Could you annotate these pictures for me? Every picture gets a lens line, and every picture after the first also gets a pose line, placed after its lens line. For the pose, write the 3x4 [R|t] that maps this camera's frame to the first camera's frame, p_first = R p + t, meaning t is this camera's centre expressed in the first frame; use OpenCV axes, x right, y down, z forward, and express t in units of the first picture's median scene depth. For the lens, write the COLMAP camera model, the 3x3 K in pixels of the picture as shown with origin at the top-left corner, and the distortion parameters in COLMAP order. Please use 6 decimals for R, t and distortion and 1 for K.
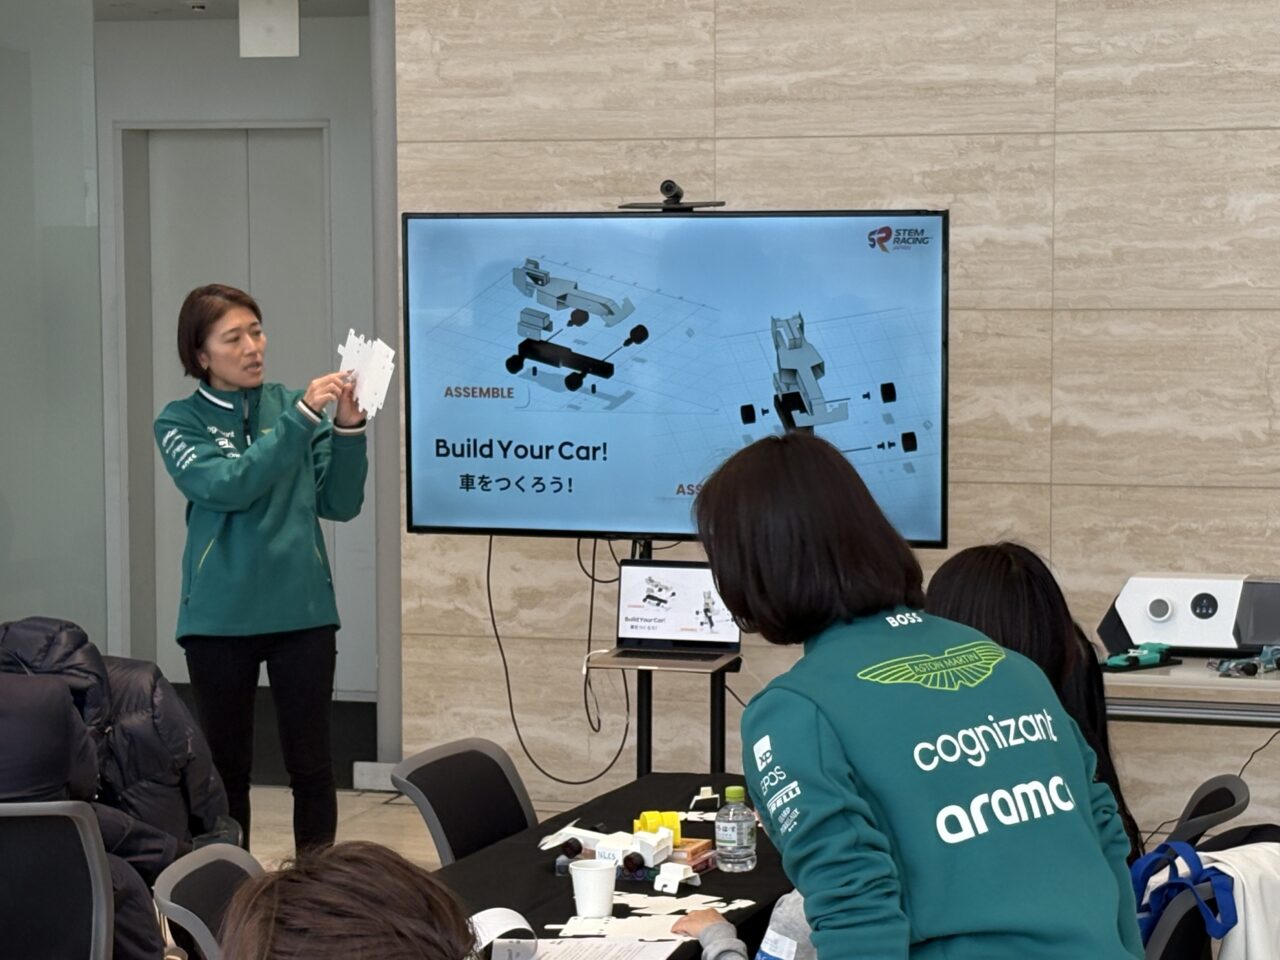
lens RADIAL K [[3340.3, 0, 640.8], [0, 3340.3, 479.0], [0, 0, 1]] dist [0.094276, 0.000000]
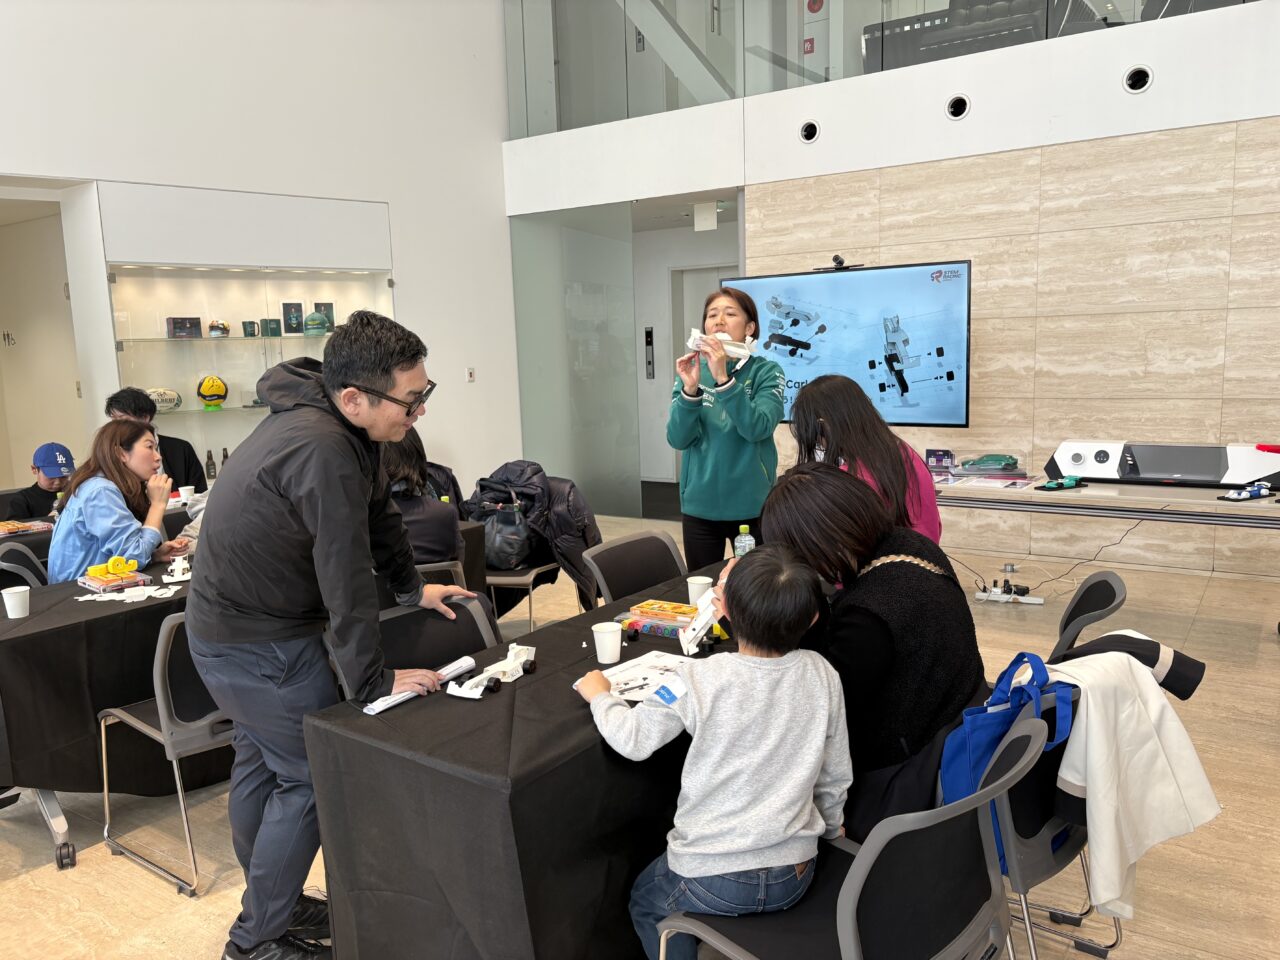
lens RADIAL K [[1032.8, 0, 631.0], [0, 1032.8, 489.8], [0, 0, 1]] dist [0.001396, 0.035259]
pose [[0.960265, 0.013387, -0.278768, 0.060065], [0.008469, 0.996991, 0.077049, 0.006904], [0.278961, -0.076348, 0.957263, 0.282985]]
